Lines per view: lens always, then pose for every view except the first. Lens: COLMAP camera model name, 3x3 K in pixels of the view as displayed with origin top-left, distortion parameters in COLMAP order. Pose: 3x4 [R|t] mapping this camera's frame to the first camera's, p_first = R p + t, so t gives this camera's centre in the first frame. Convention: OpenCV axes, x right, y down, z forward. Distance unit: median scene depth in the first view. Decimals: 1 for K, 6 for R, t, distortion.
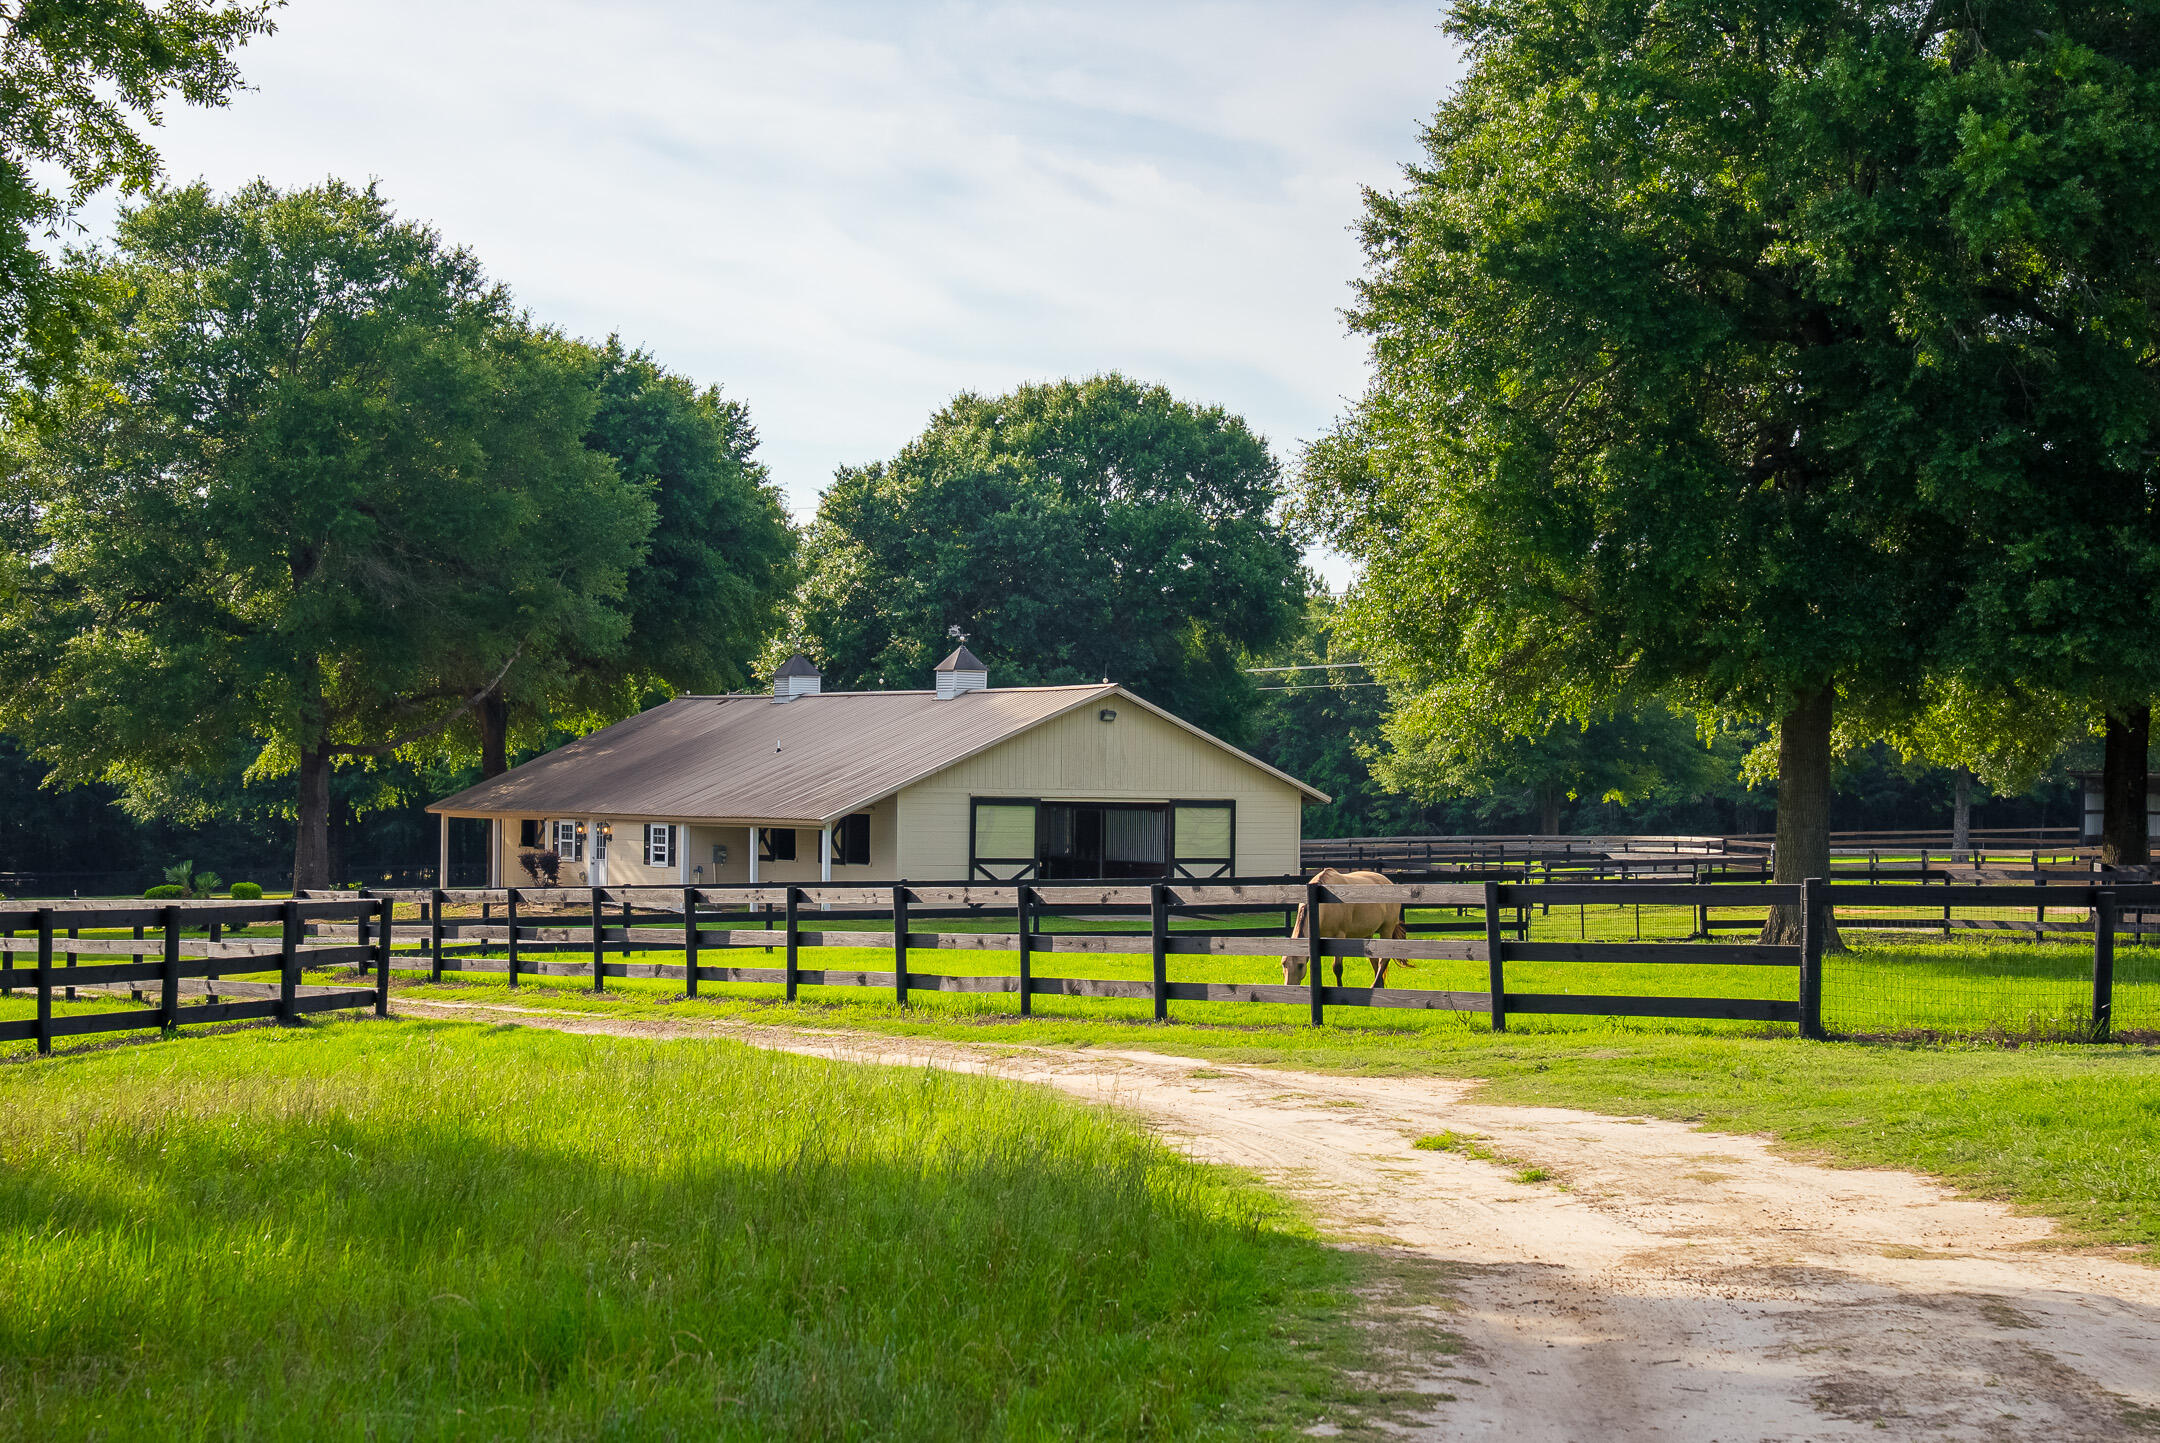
lens RADIAL K [[3732.8, 0, 1081.1], [0, 3732.8, 772.6], [0, 0, 1]] dist [0.084738, 1.379678]
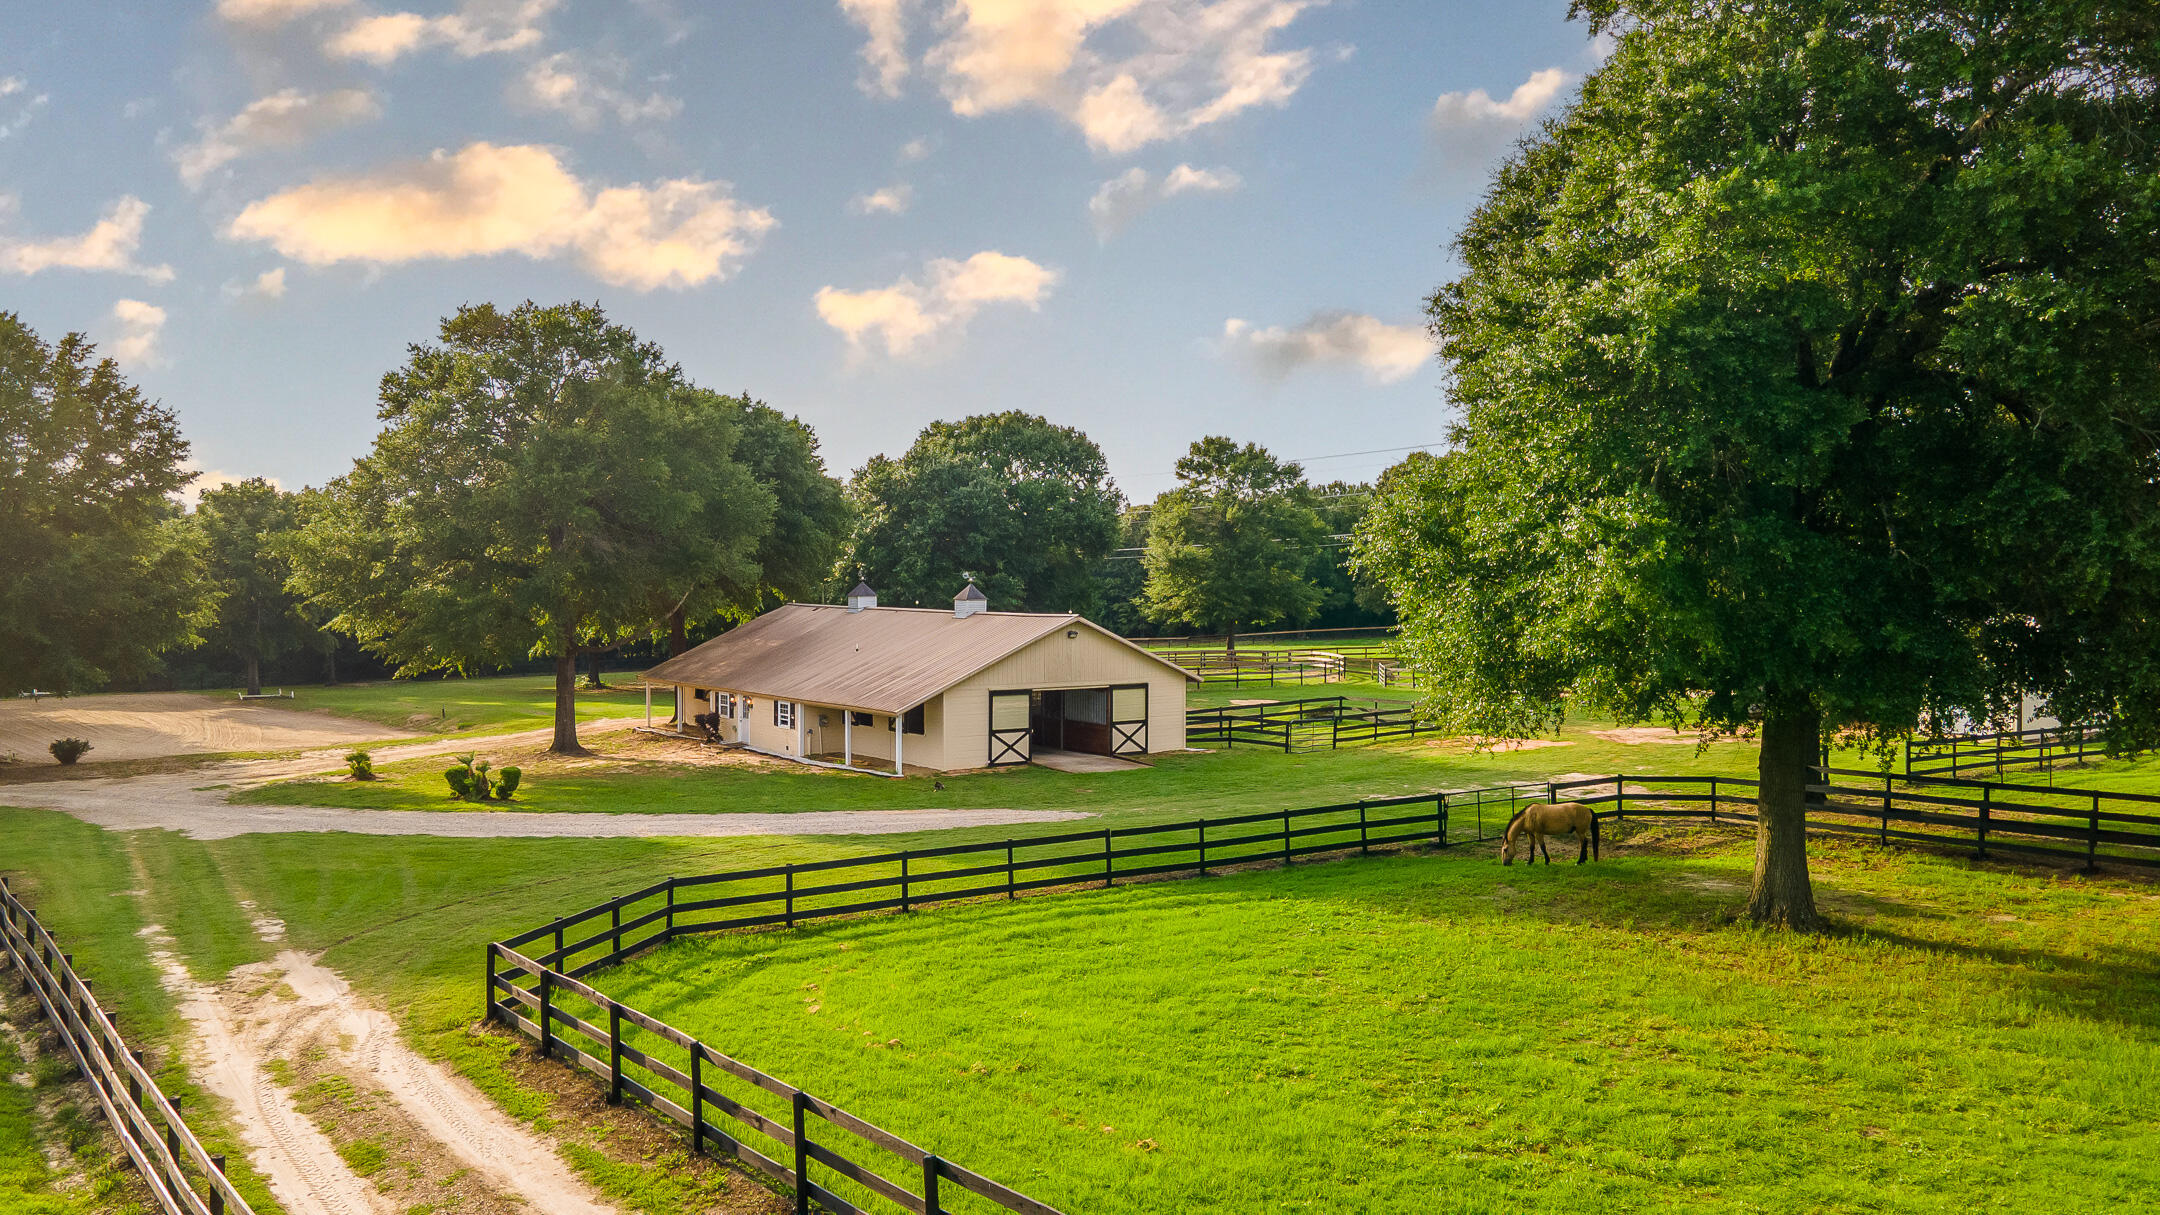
lens RADIAL K [[1578.2, 0, 1080.0], [0, 1578.2, 607.5], [0, 0, 1]] dist [-0.001773, -0.000370]
pose [[0.995727, -0.012311, 0.091517, -0.045878], [0.009877, 0.999586, 0.027011, -0.040525], [-0.091812, -0.025992, 0.995437, 0.305281]]
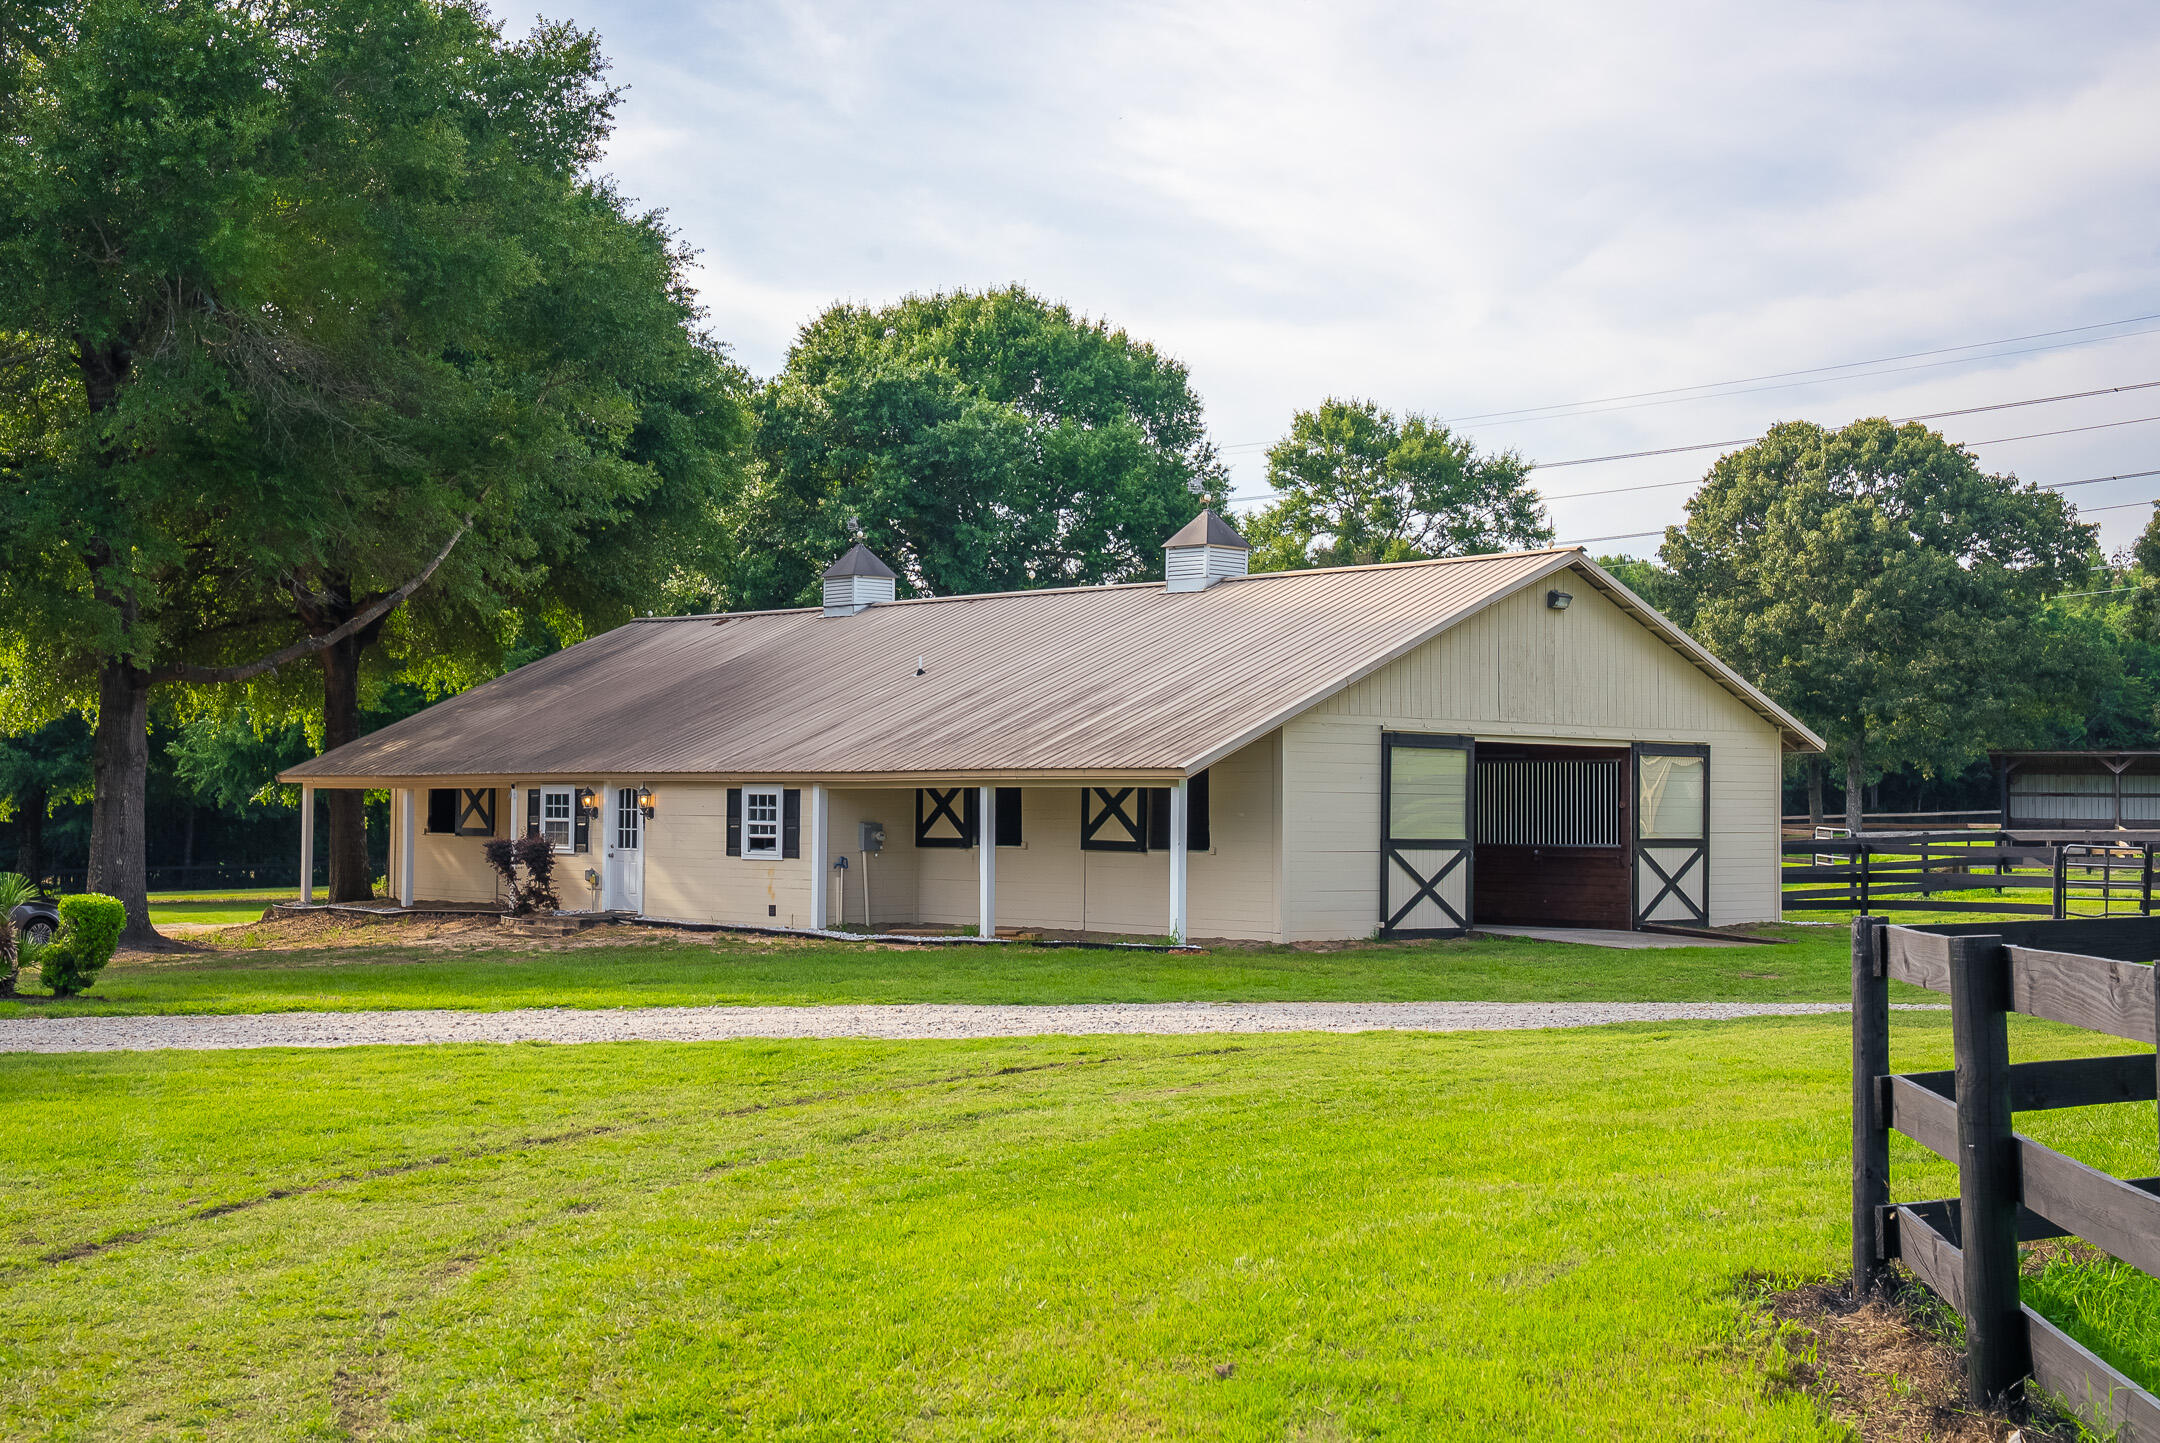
lens RADIAL K [[2761.4, 0, 1080.0], [0, 2761.4, 721.5], [0, 0, 1]] dist [0.098910, 0.049440]
pose [[0.980962, 0.001592, 0.194195, -0.140499], [0.003461, 0.999664, -0.025679, 0.013914], [-0.194171, 0.025863, 0.980627, 0.525705]]
